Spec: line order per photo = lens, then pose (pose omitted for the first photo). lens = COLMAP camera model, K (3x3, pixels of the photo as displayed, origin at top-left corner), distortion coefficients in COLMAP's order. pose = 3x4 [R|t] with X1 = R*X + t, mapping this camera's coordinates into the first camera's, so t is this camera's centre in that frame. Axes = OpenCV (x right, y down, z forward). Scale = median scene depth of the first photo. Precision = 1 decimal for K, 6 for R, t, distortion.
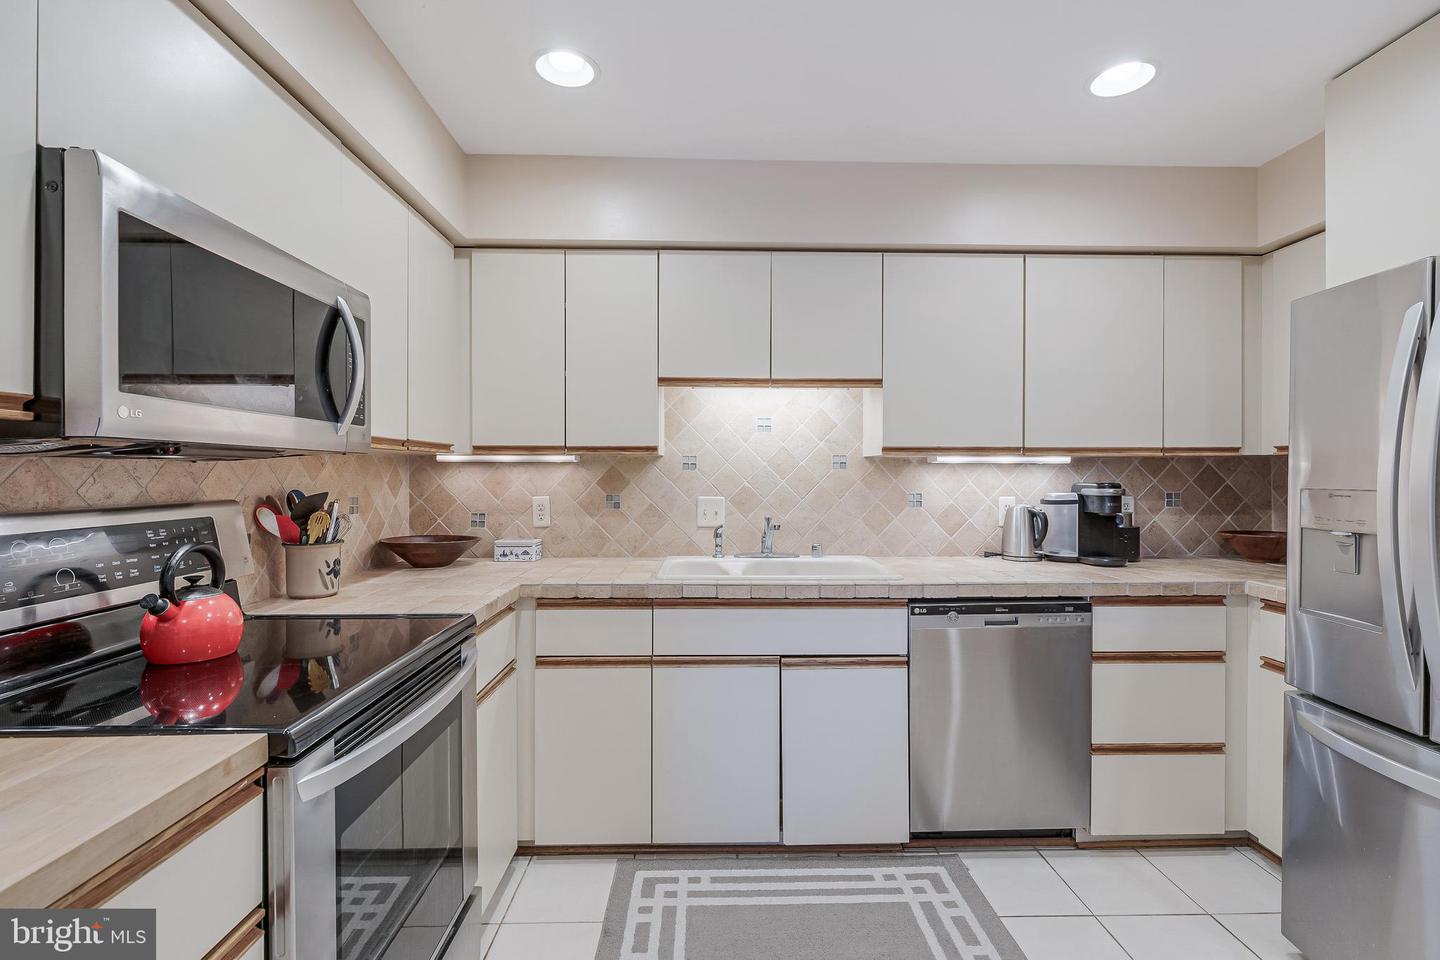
lens RADIAL K [[679.6, 0, 708.8], [0, 679.6, 475.6], [0, 0, 1]] dist [-0.003666, -0.001221]
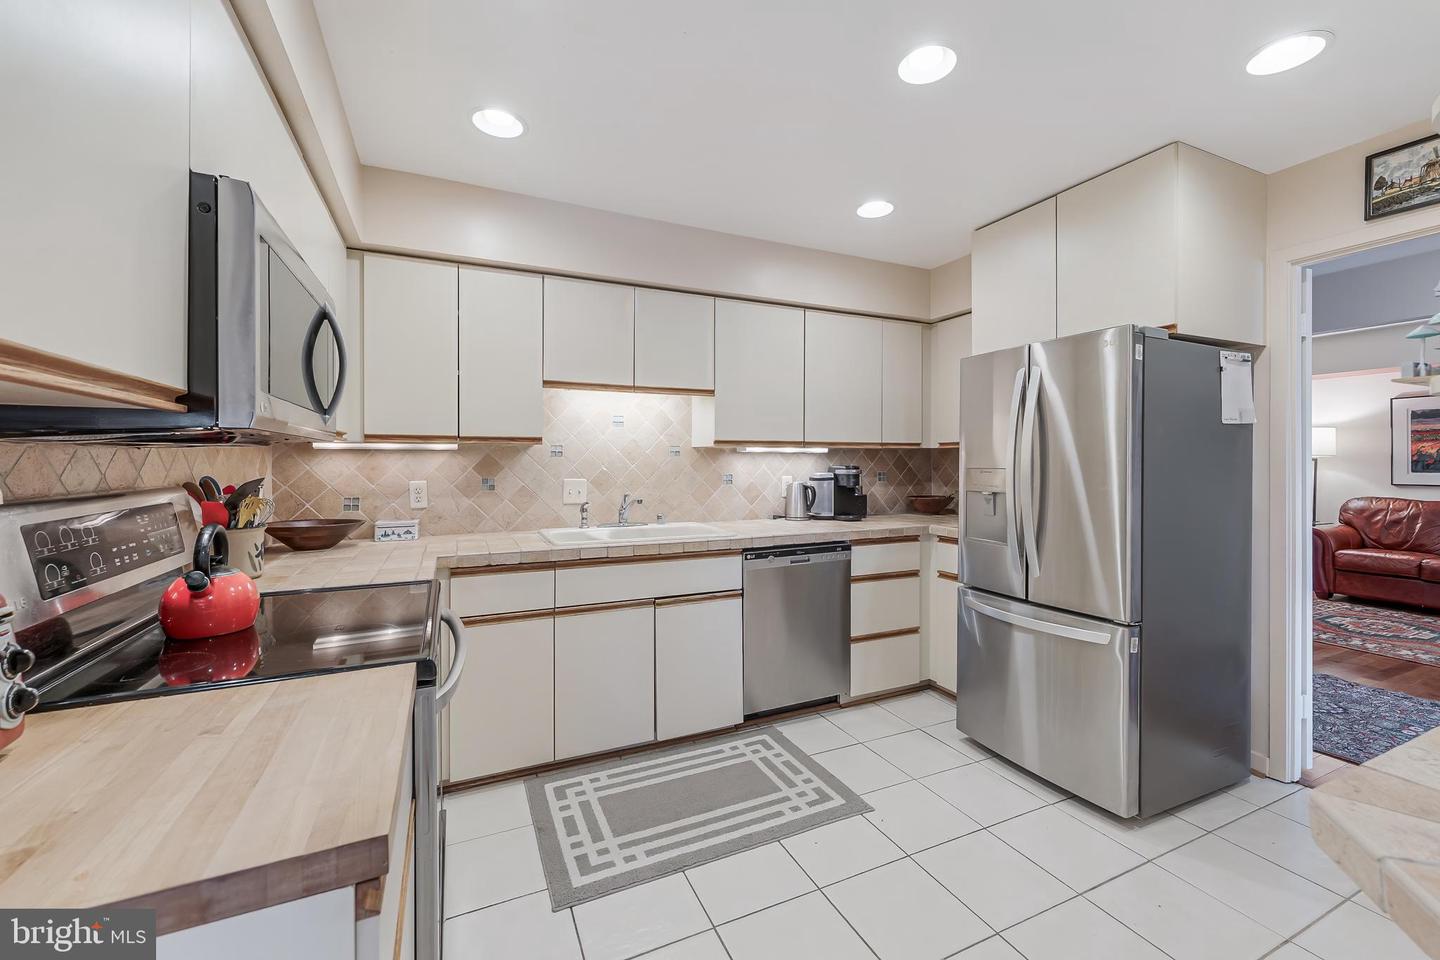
lens RADIAL K [[577.3, 0, 739.3], [0, 577.3, 463.5], [0, 0, 1]] dist [0.002989, 0.000121]
pose [[0.915388, -0.003464, 0.402557, -0.182830], [0.002350, 0.999992, 0.003260, 0.000669], [-0.402565, -0.002038, 0.915389, -0.085560]]
